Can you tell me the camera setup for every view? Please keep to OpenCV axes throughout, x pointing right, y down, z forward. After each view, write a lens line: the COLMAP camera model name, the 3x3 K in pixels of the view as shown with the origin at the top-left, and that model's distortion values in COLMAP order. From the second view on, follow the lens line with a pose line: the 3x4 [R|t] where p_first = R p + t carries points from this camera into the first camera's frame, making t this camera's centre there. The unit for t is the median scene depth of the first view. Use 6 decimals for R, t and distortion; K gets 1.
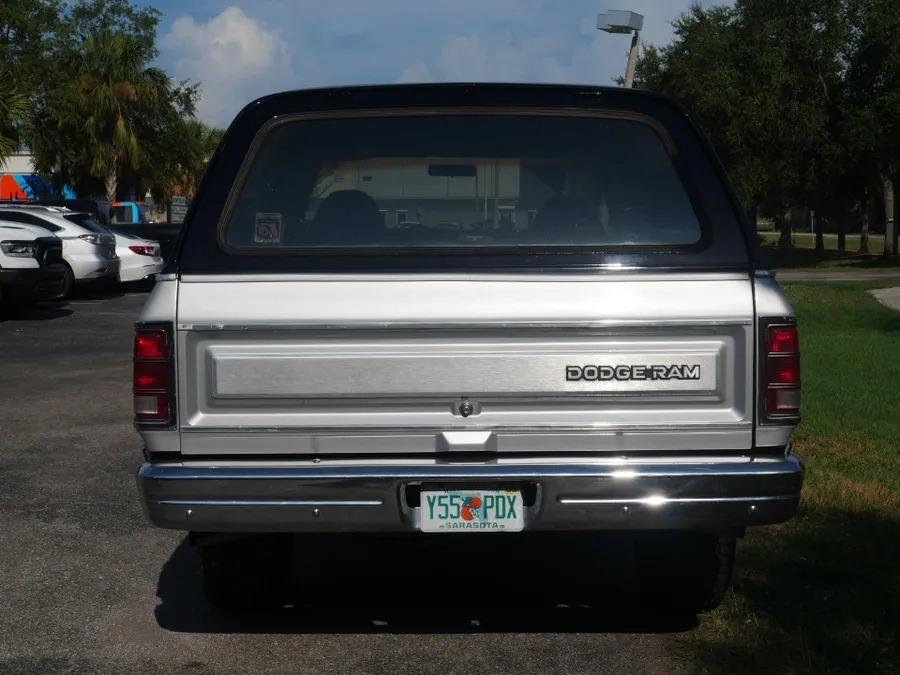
lens RADIAL K [[1369.1, 0, 448.2], [0, 1369.1, 342.2], [0, 0, 1]] dist [0.000281, 0.000000]
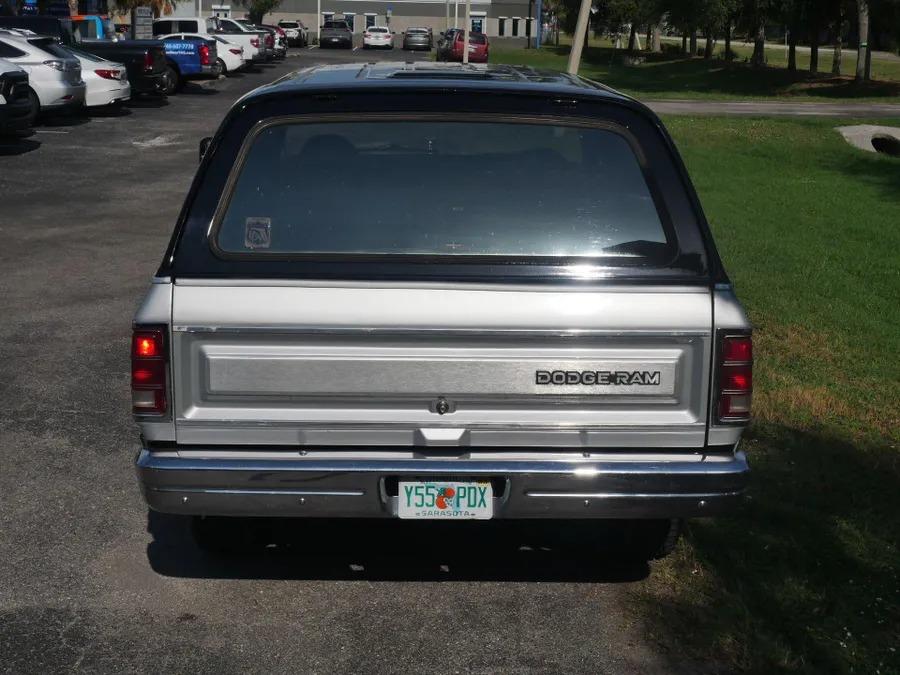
lens RADIAL K [[1369.1, 0, 451.3], [0, 1369.1, 340.8], [0, 0, 1]] dist [0.000281, 0.000000]
pose [[0.999393, 0.018596, 0.029458, -0.011475], [-0.022666, 0.989246, 0.144492, -0.144878], [-0.026454, -0.145072, 0.989067, -0.053058]]
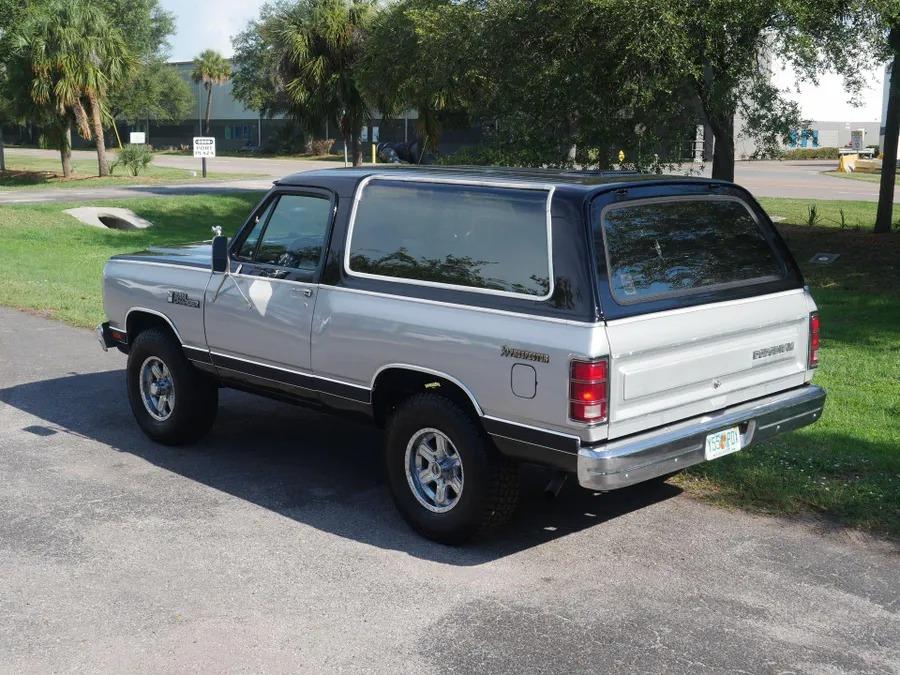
lens RADIAL K [[1186.3, 0, 447.2], [0, 1186.3, 330.4], [0, 0, 1]] dist [0.005825, 0.000000]
pose [[0.722931, -0.109376, 0.682208, -1.101843], [0.051351, 0.993165, 0.104814, -0.168767], [-0.689009, -0.040741, 0.723607, 0.163593]]
